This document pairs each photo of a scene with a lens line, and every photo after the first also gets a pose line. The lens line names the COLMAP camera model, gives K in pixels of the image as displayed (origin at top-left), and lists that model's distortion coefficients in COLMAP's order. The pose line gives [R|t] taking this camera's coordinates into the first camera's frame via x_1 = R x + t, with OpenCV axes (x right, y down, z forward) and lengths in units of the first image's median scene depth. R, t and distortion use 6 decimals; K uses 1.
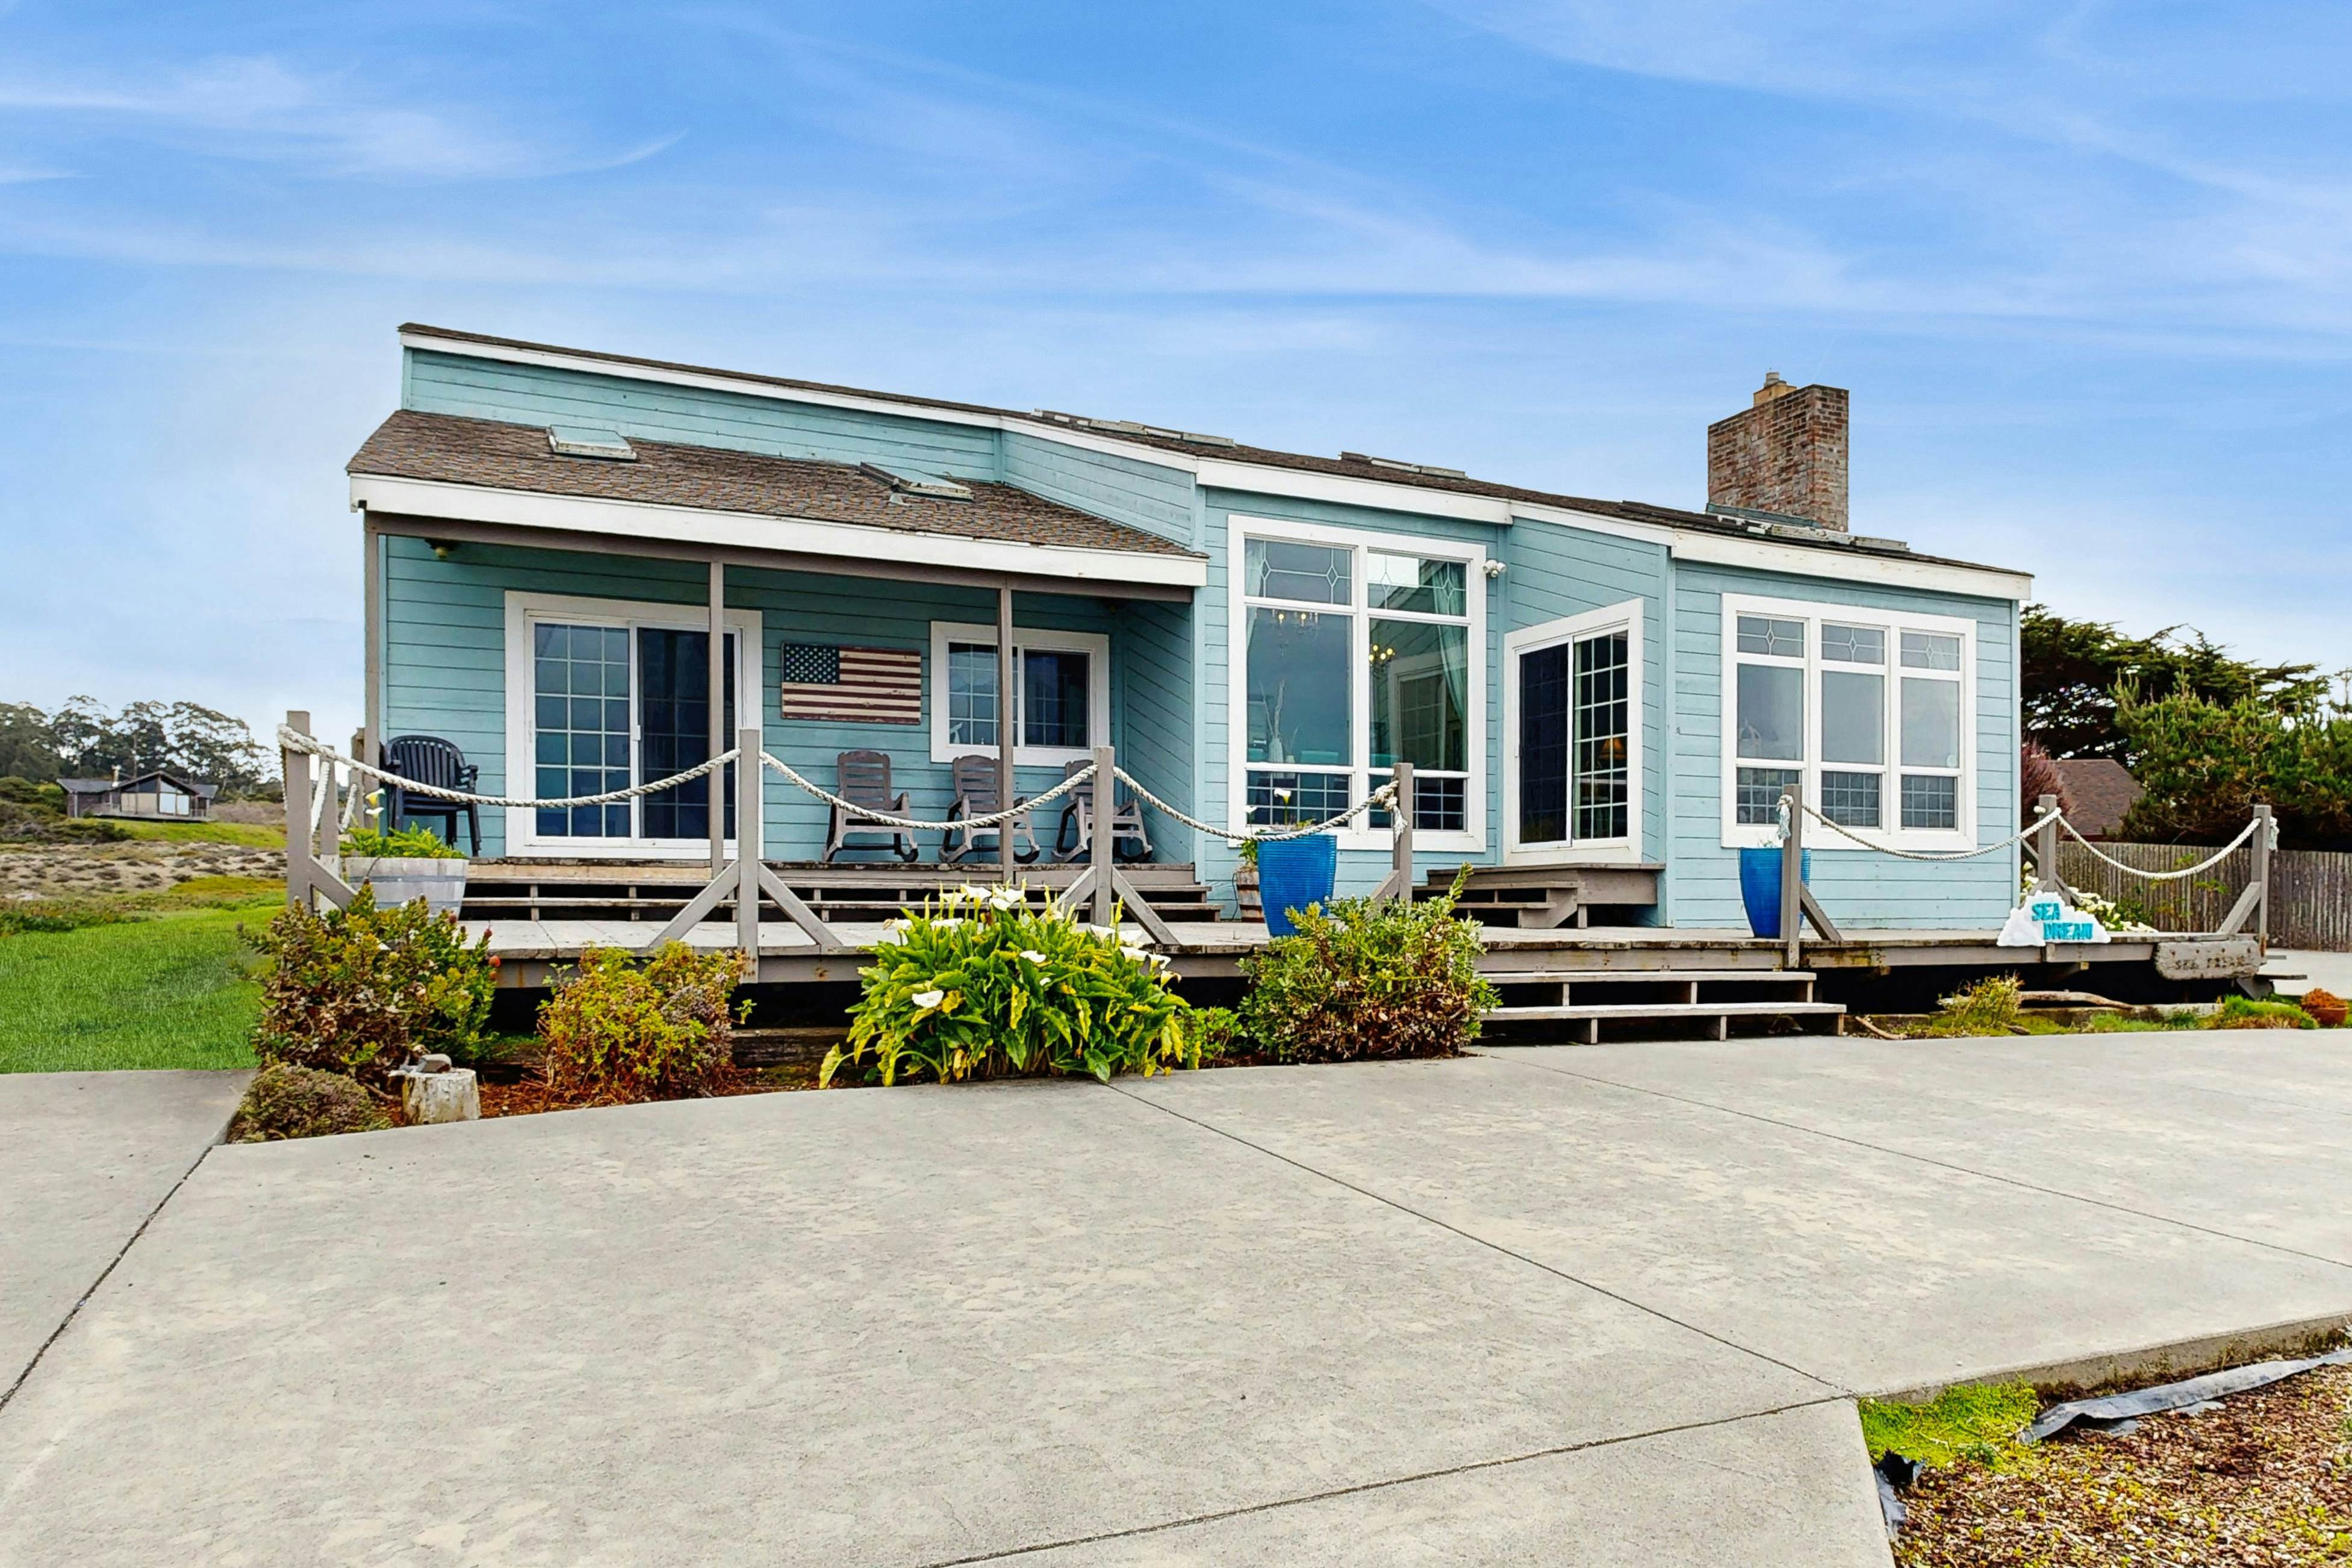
lens RADIAL K [[1134.2, 0, 1175.6], [0, 1134.2, 910.0], [0, 0, 1]] dist [-0.002800, -0.000361]
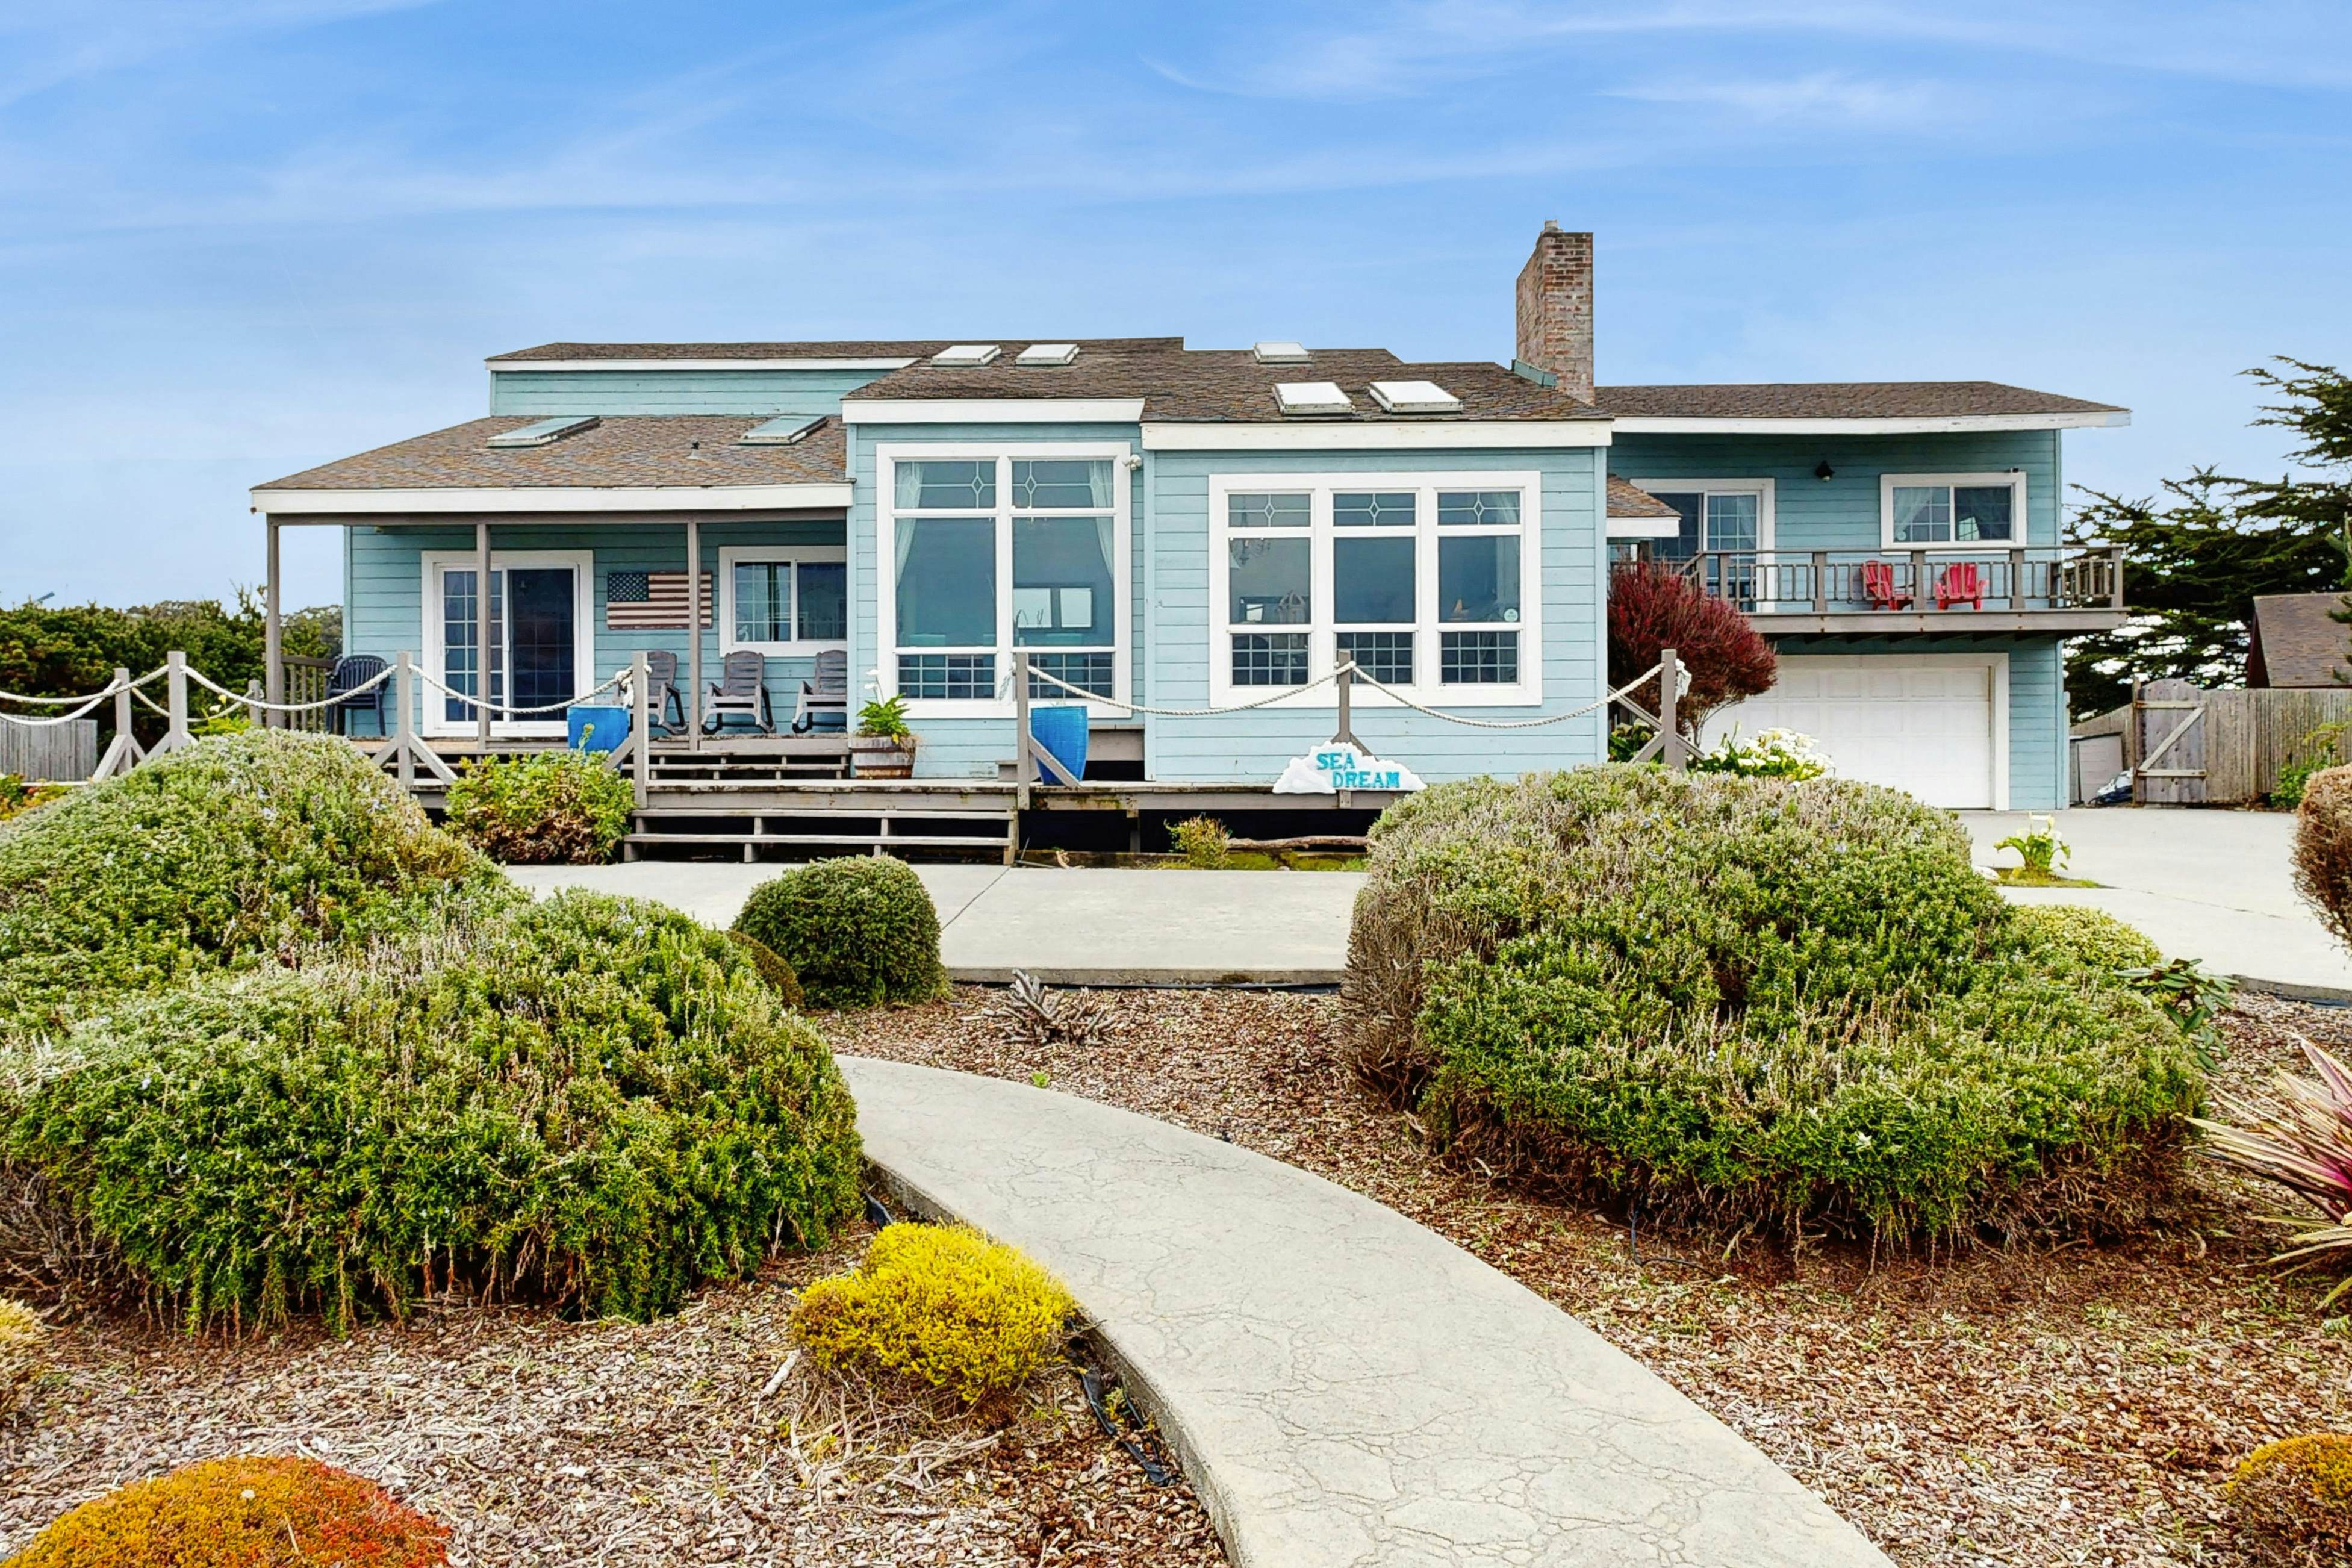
lens RADIAL K [[1123.1, 0, 1176.0], [0, 1123.1, 784.0], [0, 0, 1]] dist [-0.000119, -0.000052]
pose [[0.945467, -0.004250, -0.325691, 0.750344], [0.003032, 0.999986, -0.004246, 0.021150], [0.325705, 0.003027, 0.945467, -0.030734]]
